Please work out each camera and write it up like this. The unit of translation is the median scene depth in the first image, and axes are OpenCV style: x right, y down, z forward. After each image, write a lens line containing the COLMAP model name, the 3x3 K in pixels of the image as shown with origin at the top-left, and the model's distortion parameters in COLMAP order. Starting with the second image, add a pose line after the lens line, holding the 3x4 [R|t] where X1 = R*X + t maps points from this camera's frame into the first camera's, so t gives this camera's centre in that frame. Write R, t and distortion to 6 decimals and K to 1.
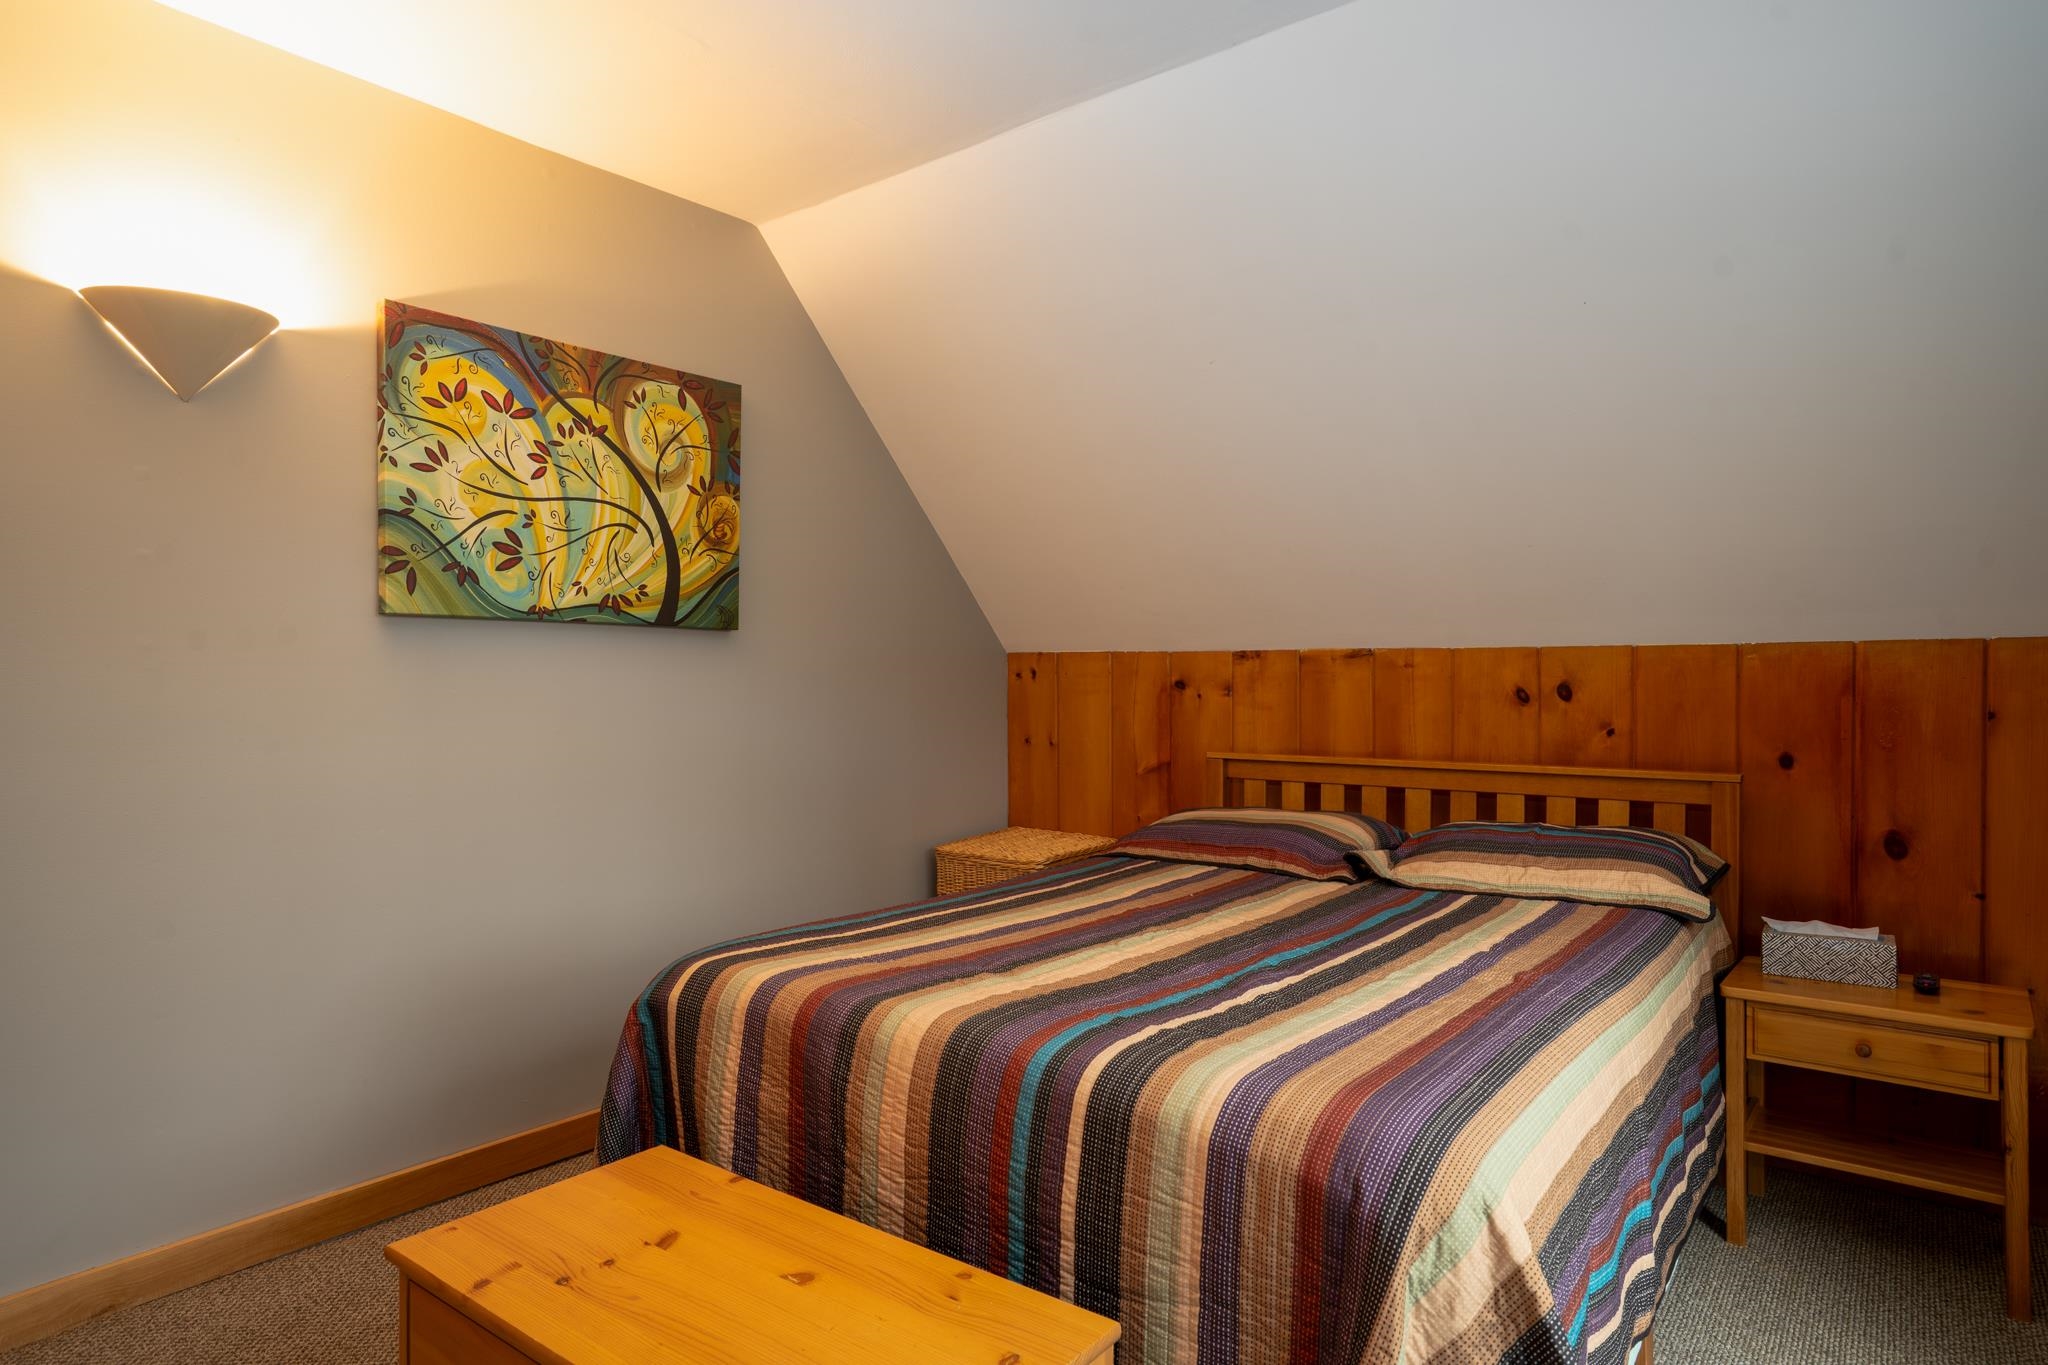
lens RADIAL K [[1169.3, 0, 1024.0], [0, 1169.3, 682.5], [0, 0, 1]] dist [-0.071802, -0.000165]
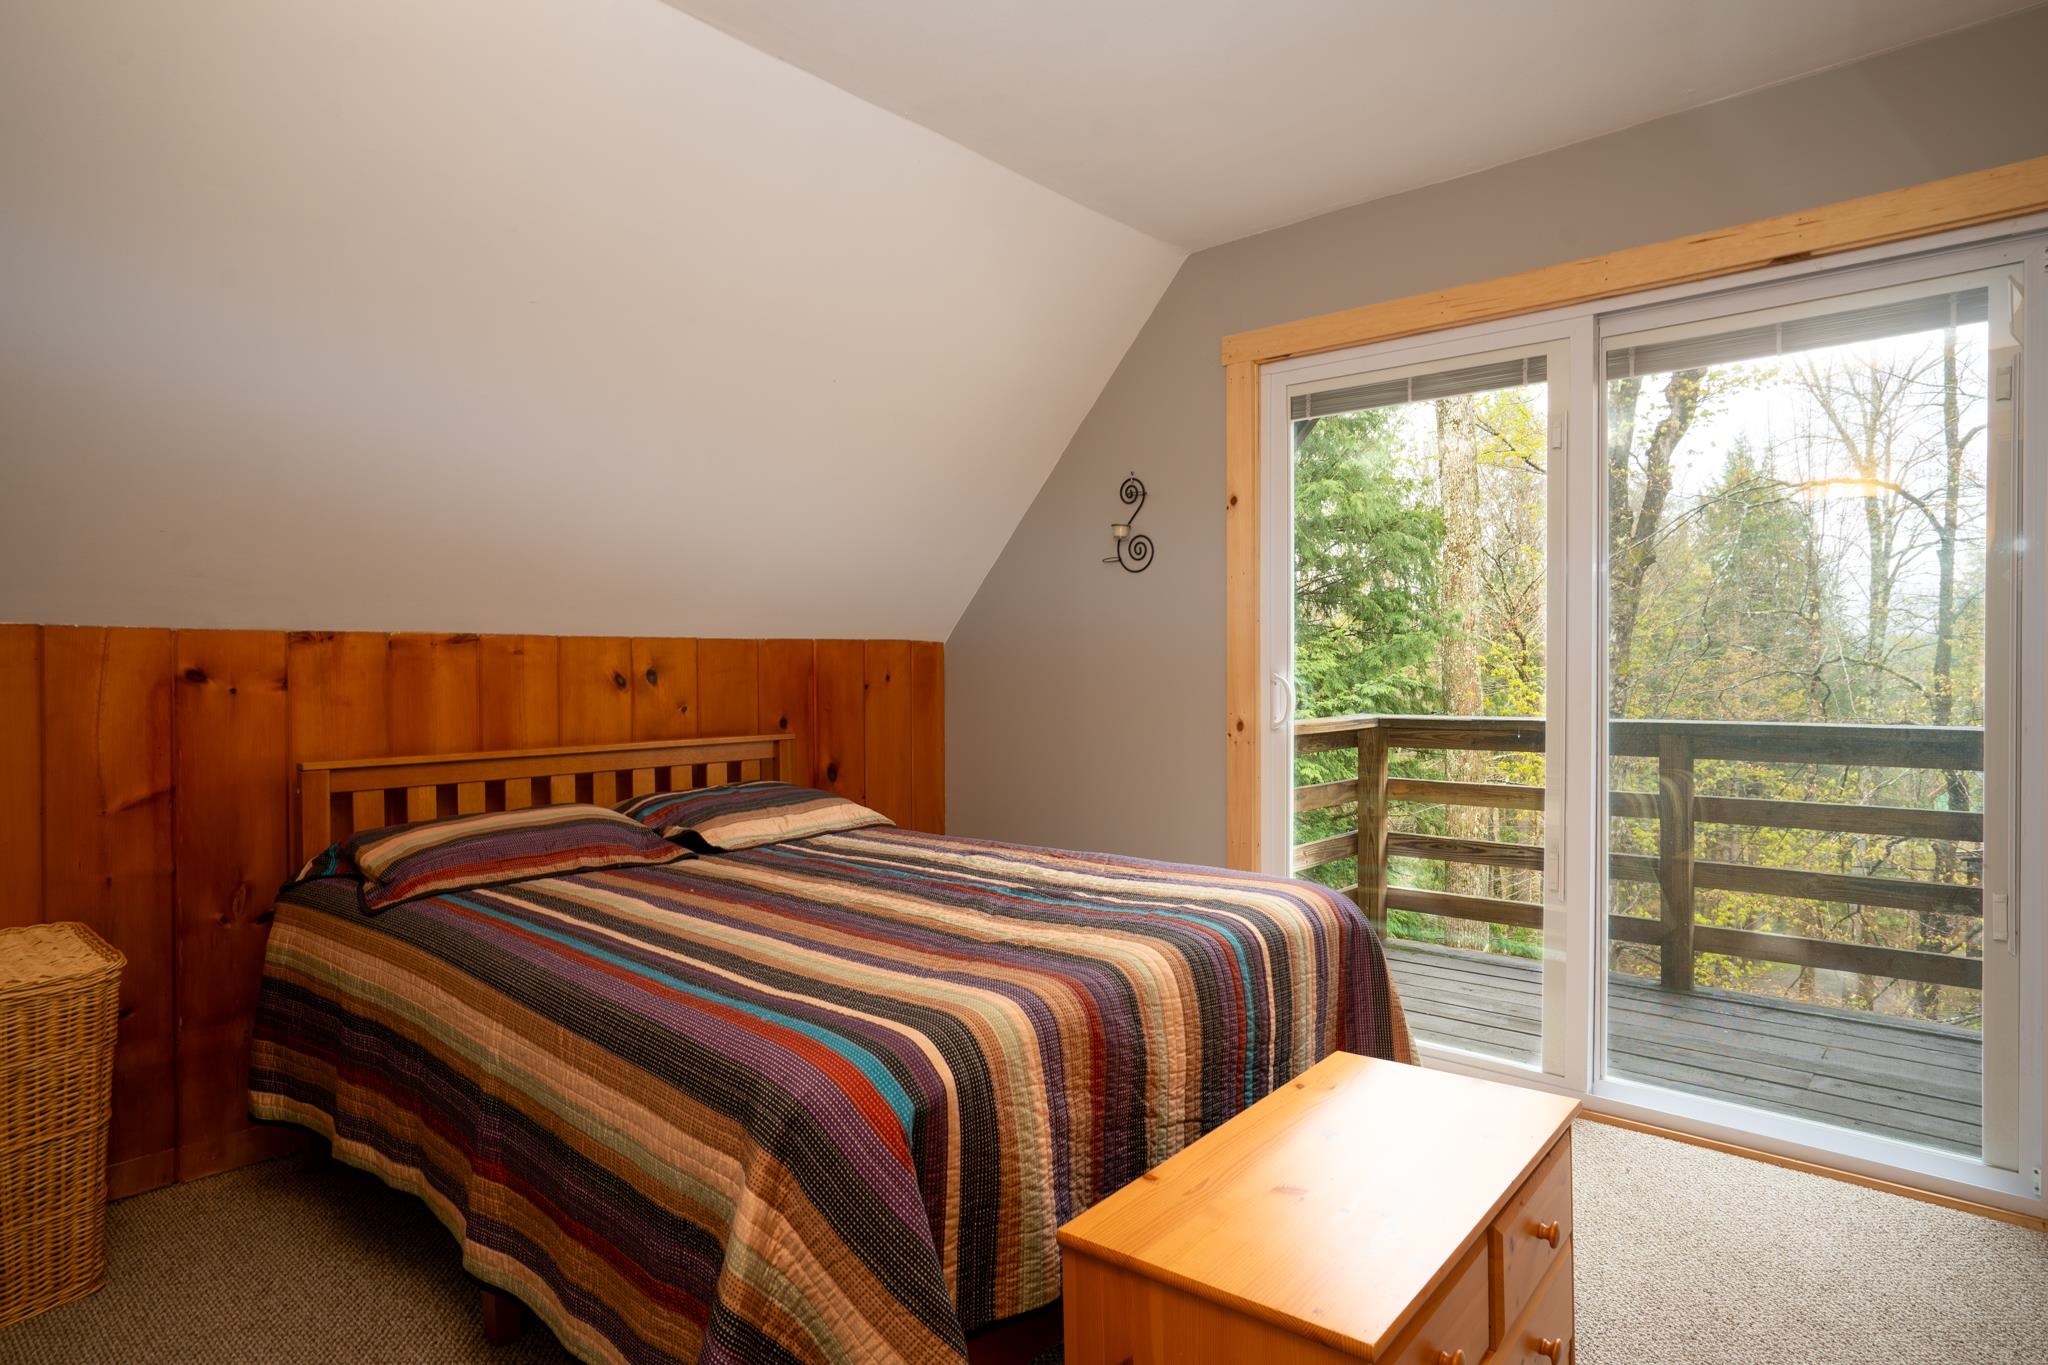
lens RADIAL K [[1151.0, 0, 1024.0], [0, 1151.0, 682.5], [0, 0, 1]] dist [0.004105, 0.000777]
pose [[0.044652, -0.017291, 0.998853, -0.621711], [0.009764, 0.999810, 0.016871, -0.001492], [-0.998955, 0.008999, 0.044812, 0.540109]]
